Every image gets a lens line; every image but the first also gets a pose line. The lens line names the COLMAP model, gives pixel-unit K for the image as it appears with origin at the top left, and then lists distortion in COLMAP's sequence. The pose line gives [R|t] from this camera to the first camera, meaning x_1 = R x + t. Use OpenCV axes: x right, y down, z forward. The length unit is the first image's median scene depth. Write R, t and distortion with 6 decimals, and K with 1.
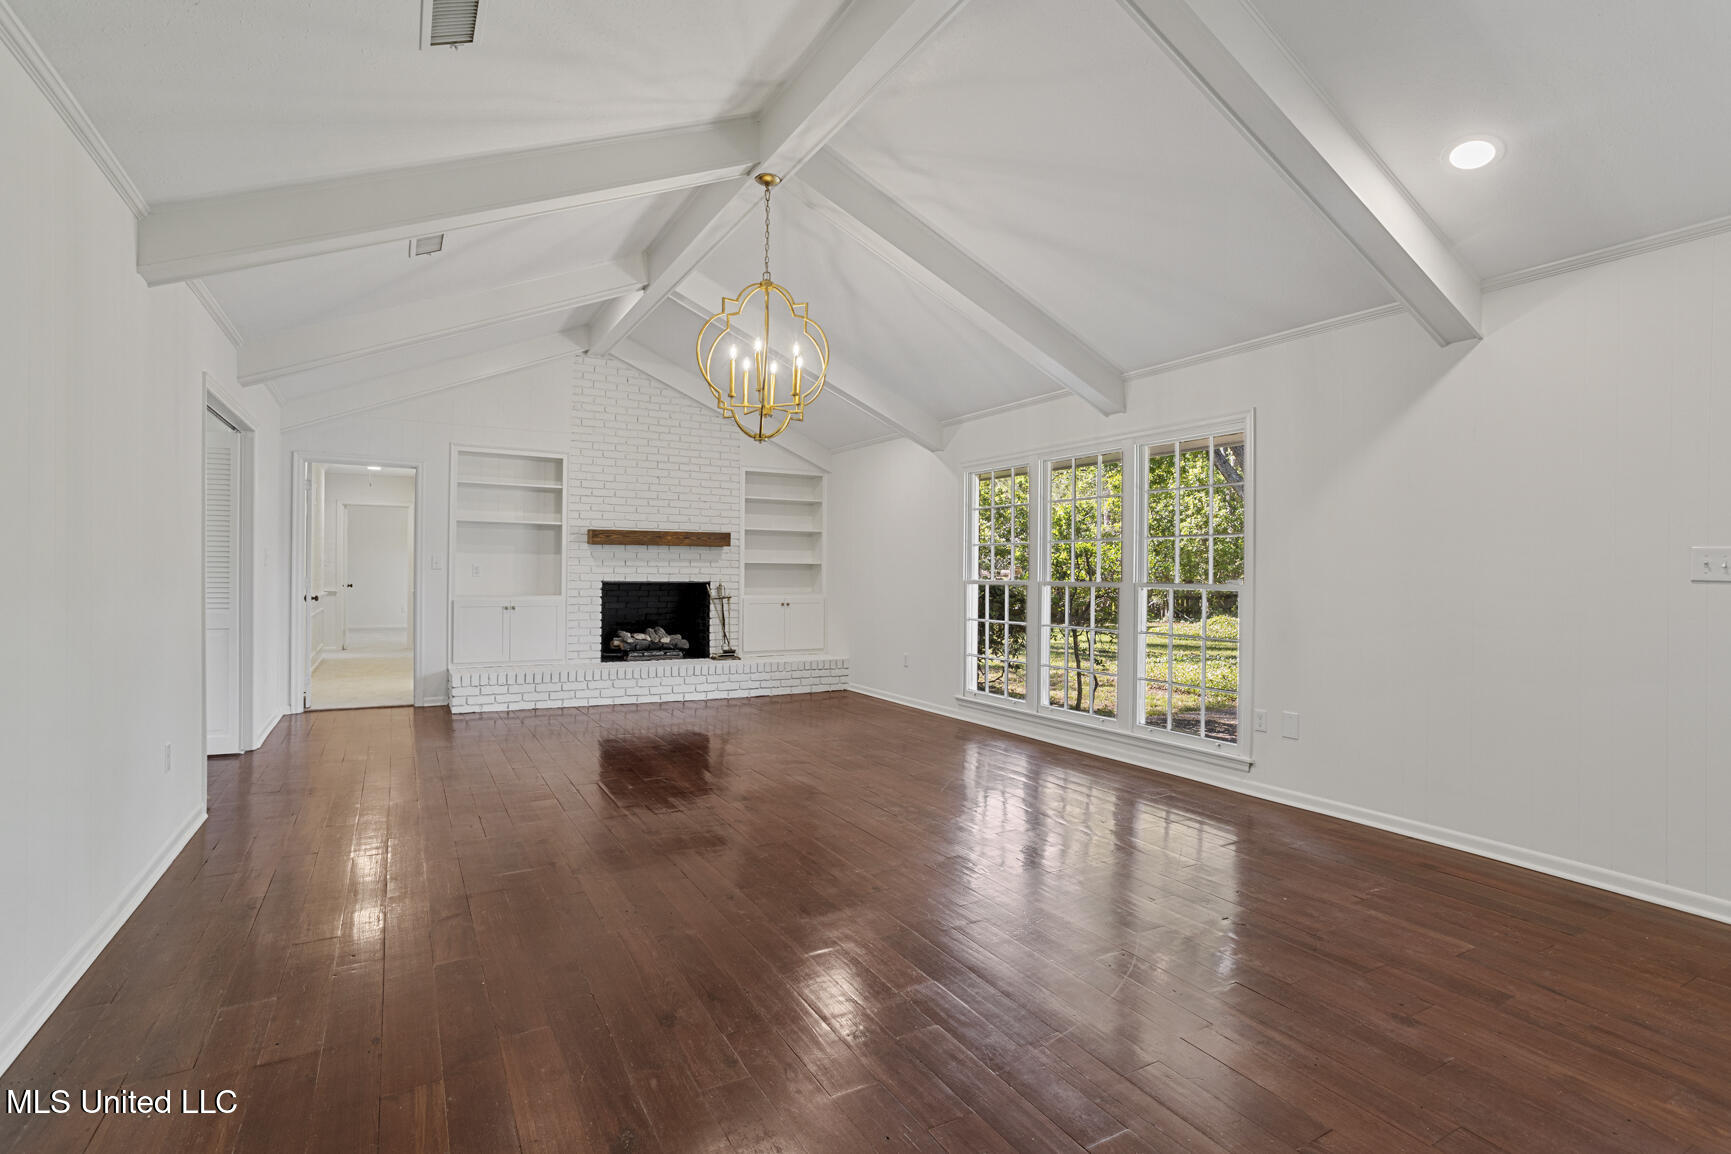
lens RADIAL K [[853.4, 0, 851.9], [0, 853.4, 567.9], [0, 0, 1]] dist [-0.049853, 0.023495]
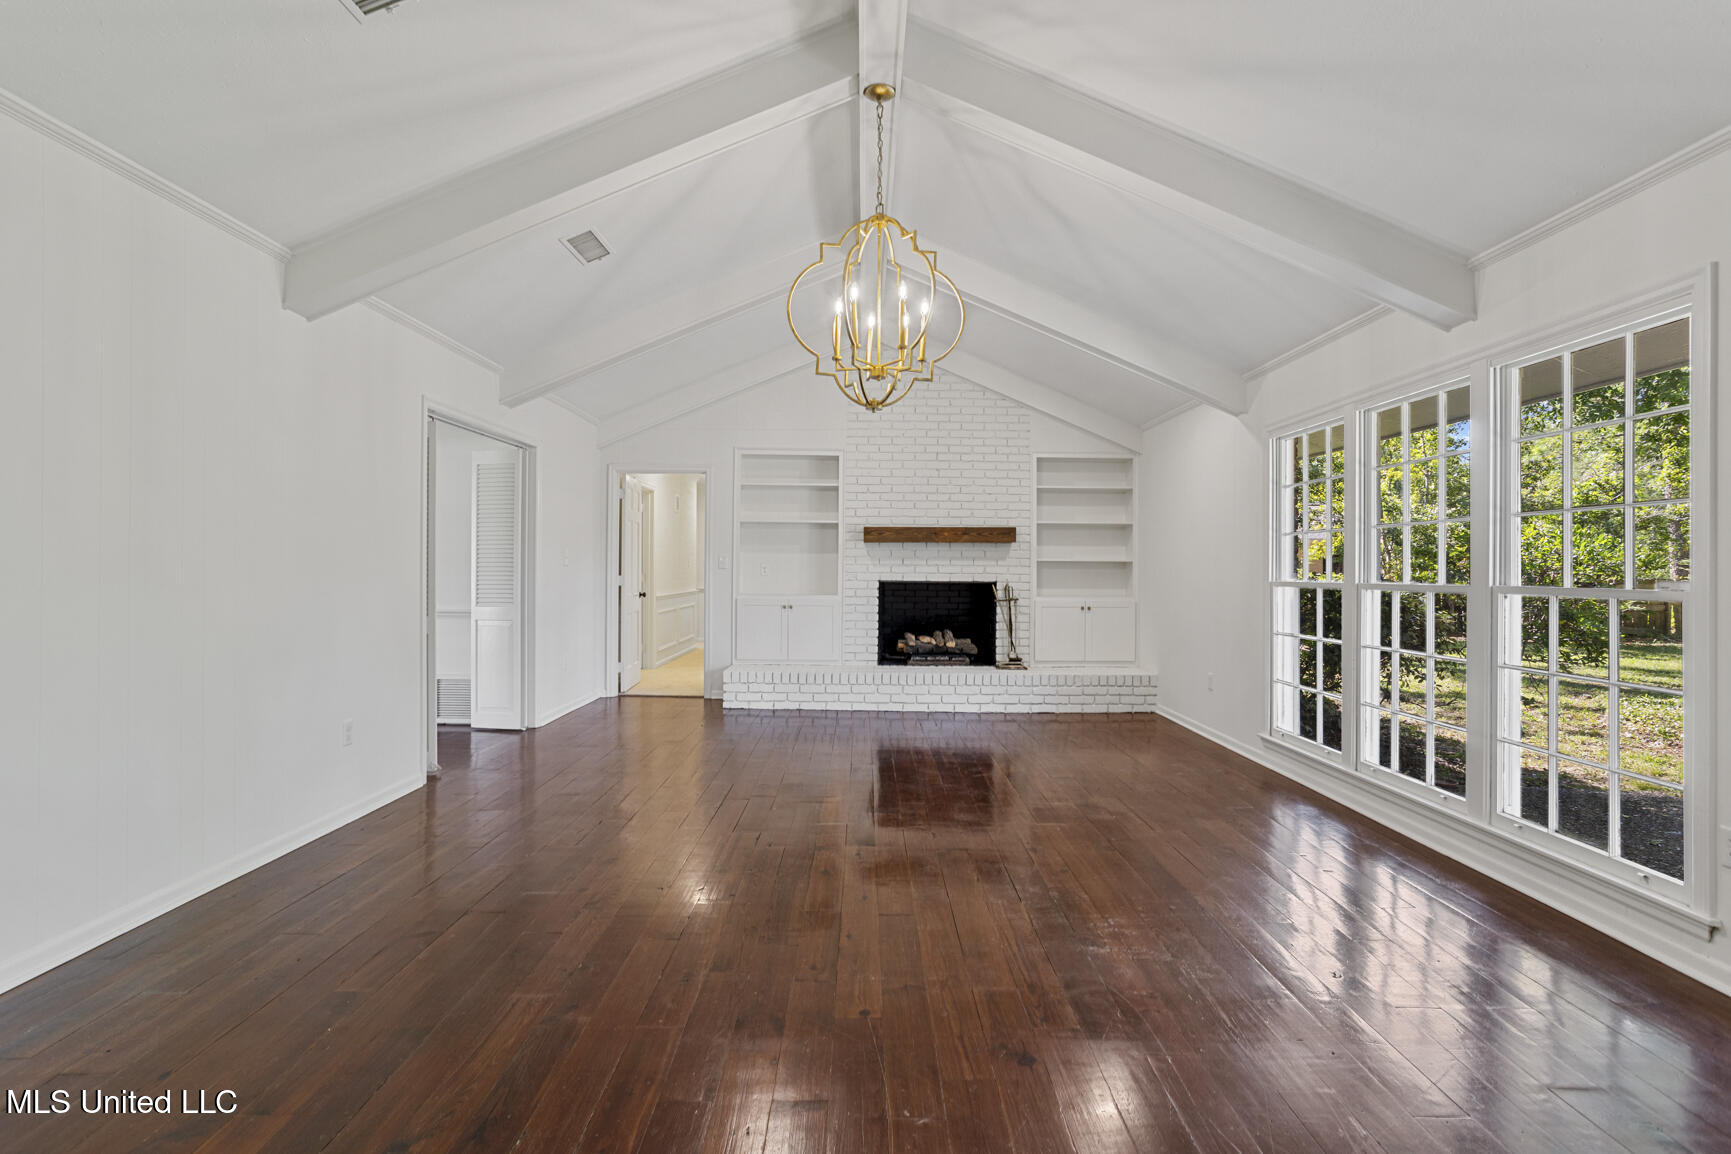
lens RADIAL K [[853.4, 0, 805.6], [0, 853.4, 560.1], [0, 0, 1]] dist [-0.049853, 0.023495]
pose [[0.868988, -0.006571, -0.494789, 0.115464], [0.001886, 0.999949, -0.009967, 0.001811], [0.494829, 0.007728, 0.868956, 0.123314]]
